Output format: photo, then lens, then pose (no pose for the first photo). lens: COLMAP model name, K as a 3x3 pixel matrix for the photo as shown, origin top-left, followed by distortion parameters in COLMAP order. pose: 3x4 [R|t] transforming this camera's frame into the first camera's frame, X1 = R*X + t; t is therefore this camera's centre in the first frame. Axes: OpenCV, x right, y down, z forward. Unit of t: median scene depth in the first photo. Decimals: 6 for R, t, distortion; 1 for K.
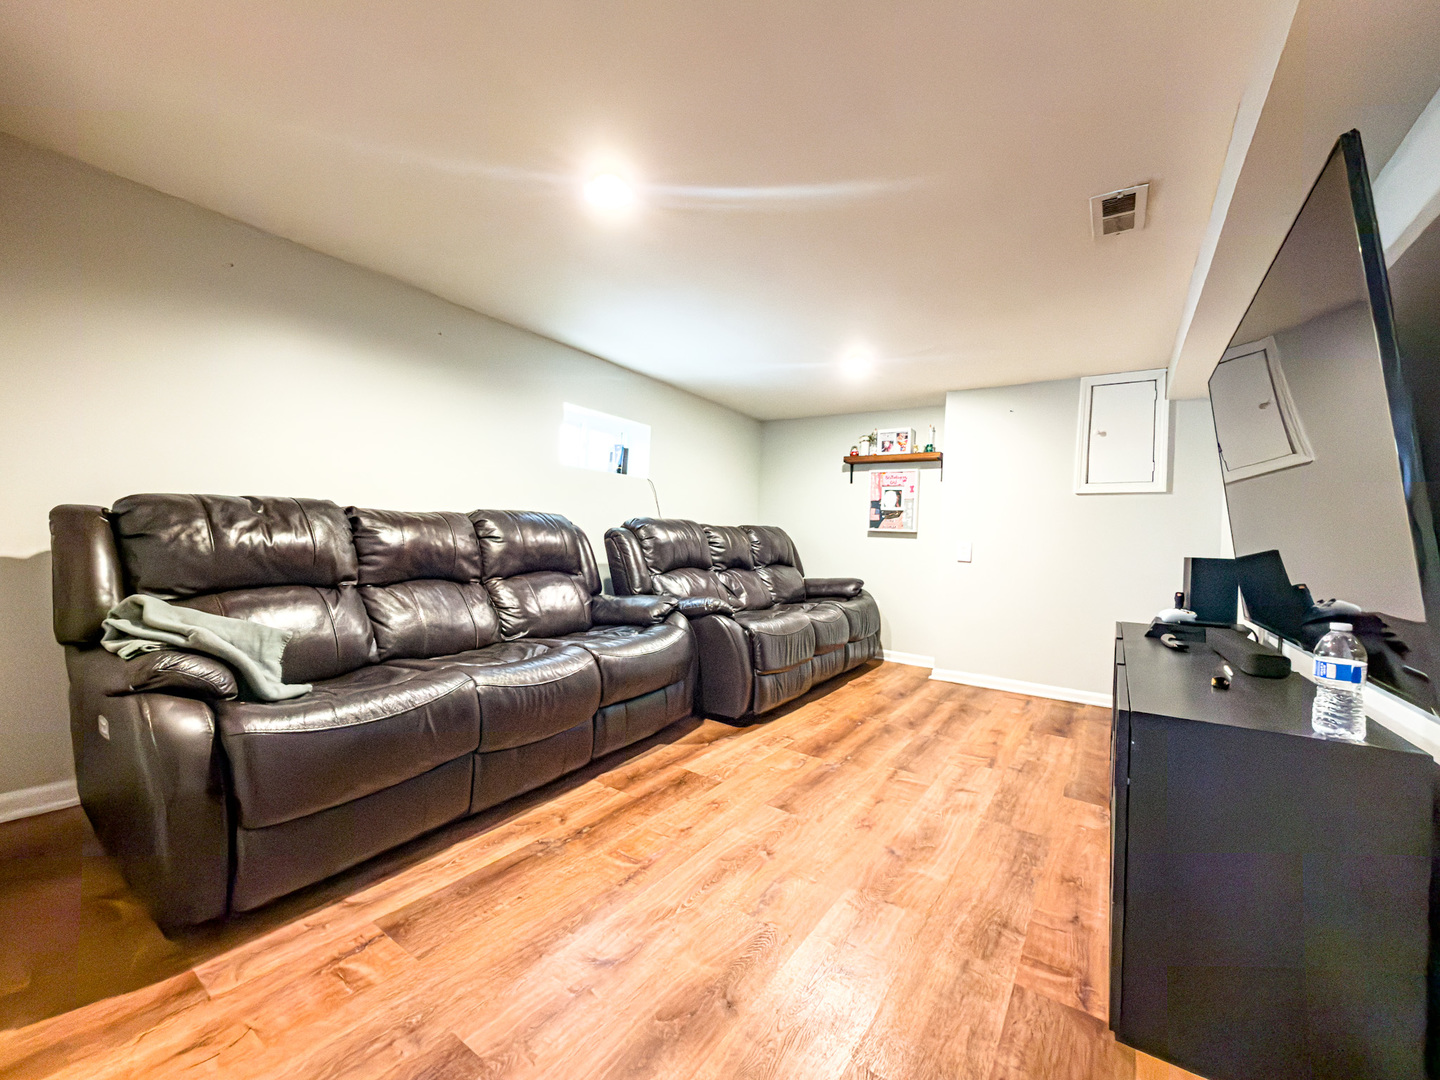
lens RADIAL K [[583.6, 0, 708.4], [0, 583.6, 537.2], [0, 0, 1]] dist [-0.001180, -0.000171]
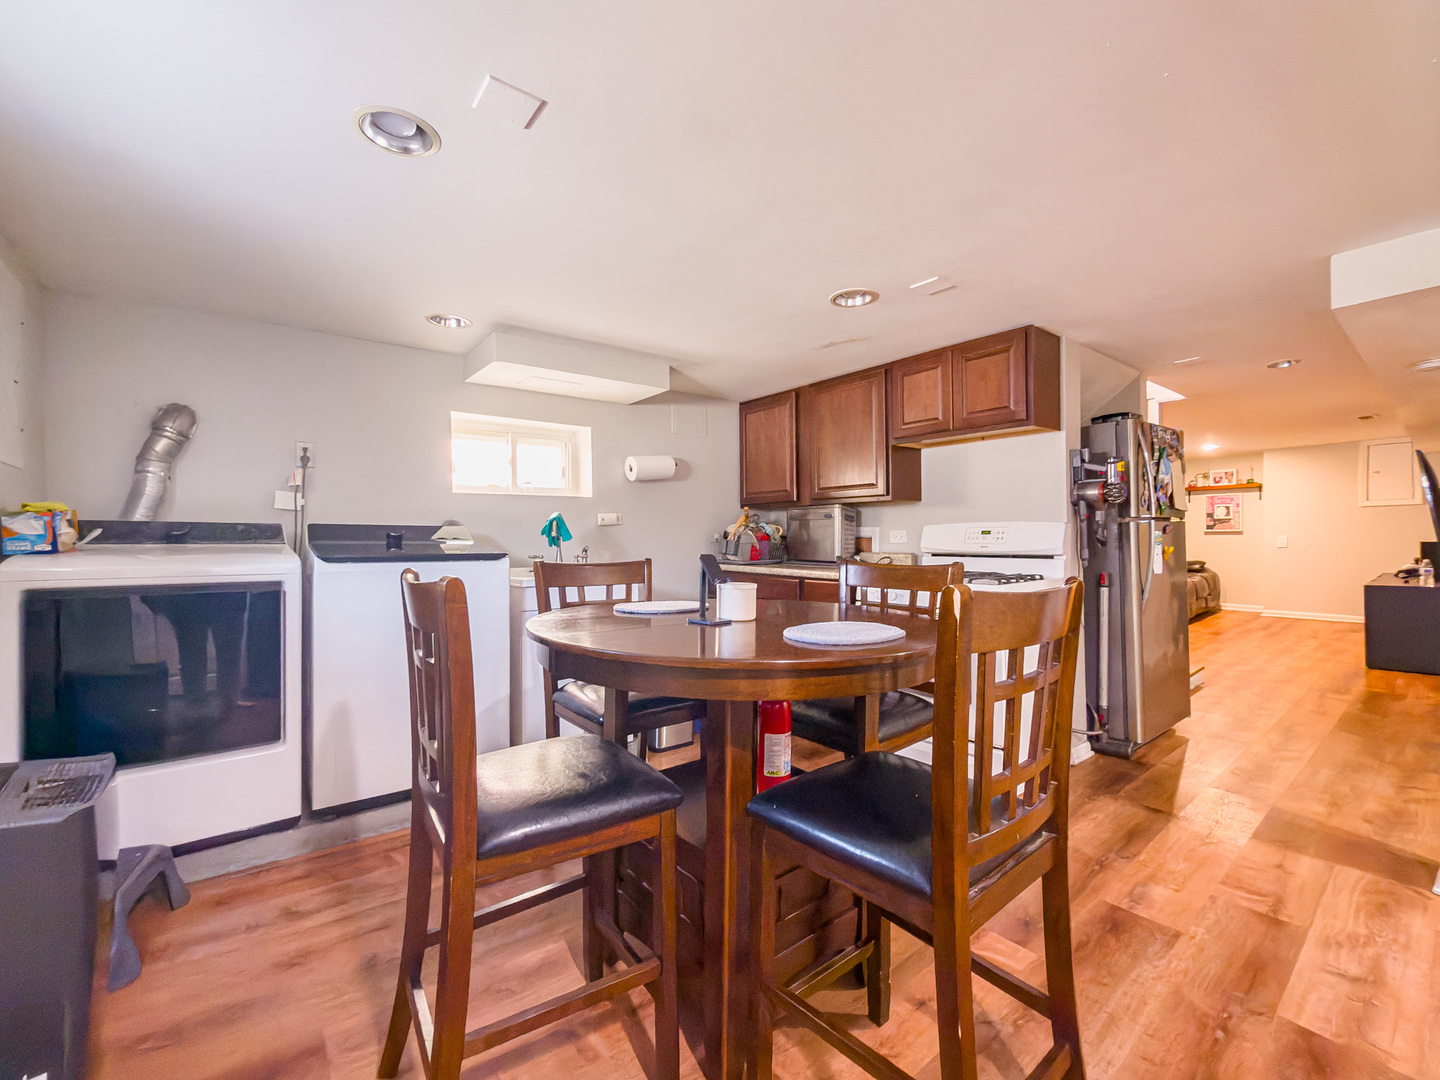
lens RADIAL K [[594.3, 0, 718.6], [0, 594.3, 524.1], [0, 0, 1]] dist [-0.000575, -0.000181]
pose [[0.957604, -0.043108, -0.284846, -0.984971], [0.035358, 0.998853, -0.032298, -0.045582], [0.285911, 0.020857, 0.958029, -1.744096]]
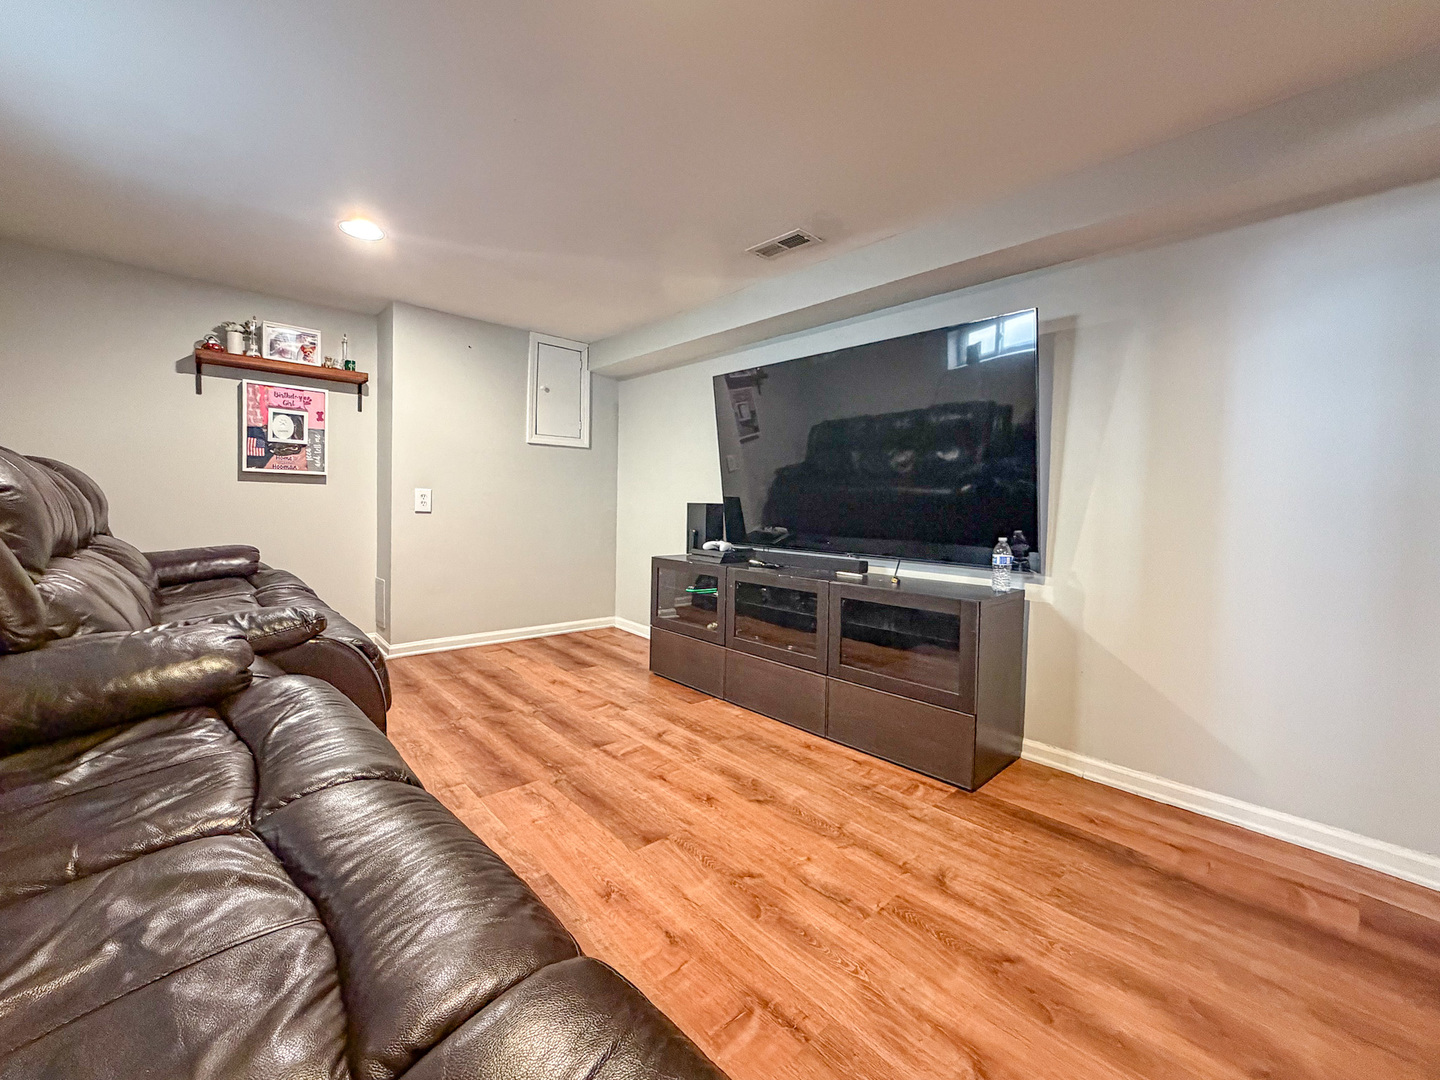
lens RADIAL K [[594.3, 0, 718.6], [0, 594.3, 524.1], [0, 0, 1]] dist [-0.000575, -0.000181]
pose [[0.218083, -0.065961, 0.973699, -0.469756], [-0.016921, 0.997308, 0.071350, -0.015583], [-0.975784, -0.032036, 0.216380, 0.582262]]
